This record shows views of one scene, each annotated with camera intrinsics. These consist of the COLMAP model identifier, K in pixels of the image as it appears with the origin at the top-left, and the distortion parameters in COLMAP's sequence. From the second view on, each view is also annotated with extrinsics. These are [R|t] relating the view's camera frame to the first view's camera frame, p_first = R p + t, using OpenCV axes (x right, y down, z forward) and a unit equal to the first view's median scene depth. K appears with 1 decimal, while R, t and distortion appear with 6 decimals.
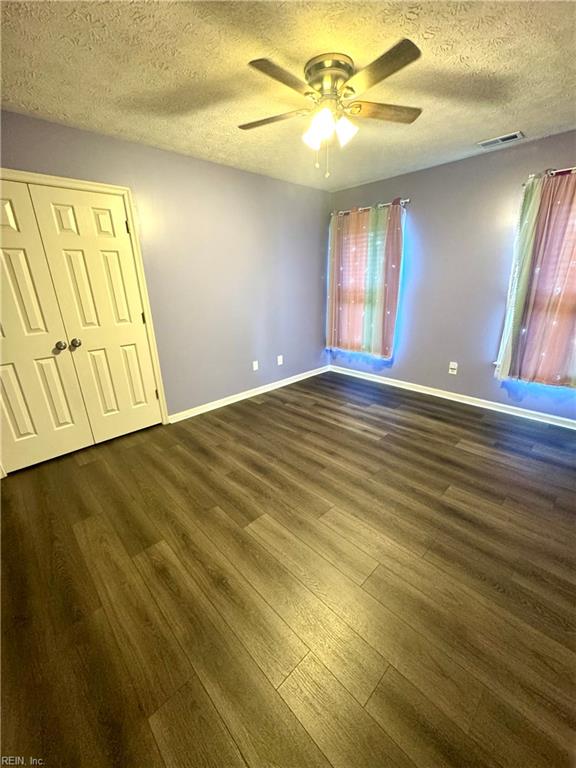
lens RADIAL K [[318.4, 0, 290.1], [0, 318.4, 389.3], [0, 0, 1]] dist [-0.010995, 0.000215]
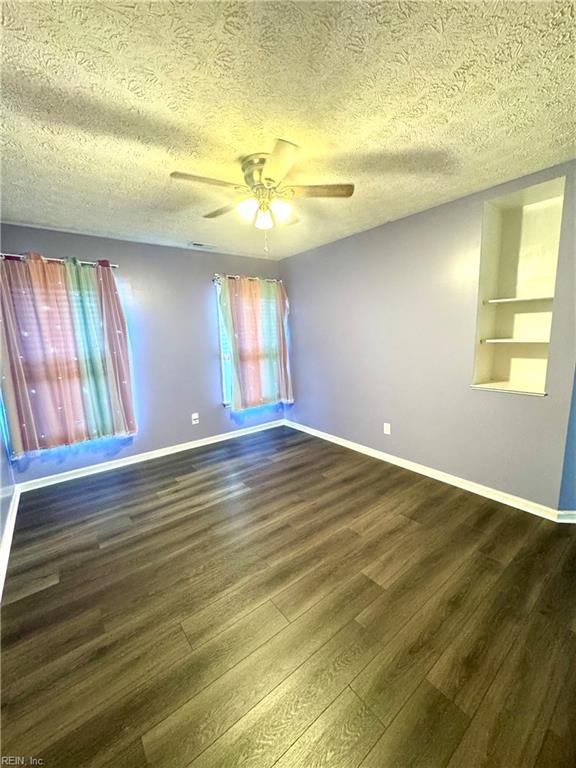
lens RADIAL K [[318.4, 0, 289.1], [0, 318.4, 382.0], [0, 0, 1]] dist [-0.010995, 0.000215]
pose [[0.072651, -0.132167, 0.988561, -0.603285], [0.359340, 0.928081, 0.097673, -0.192434], [-0.930375, 0.348134, 0.114918, 0.565107]]
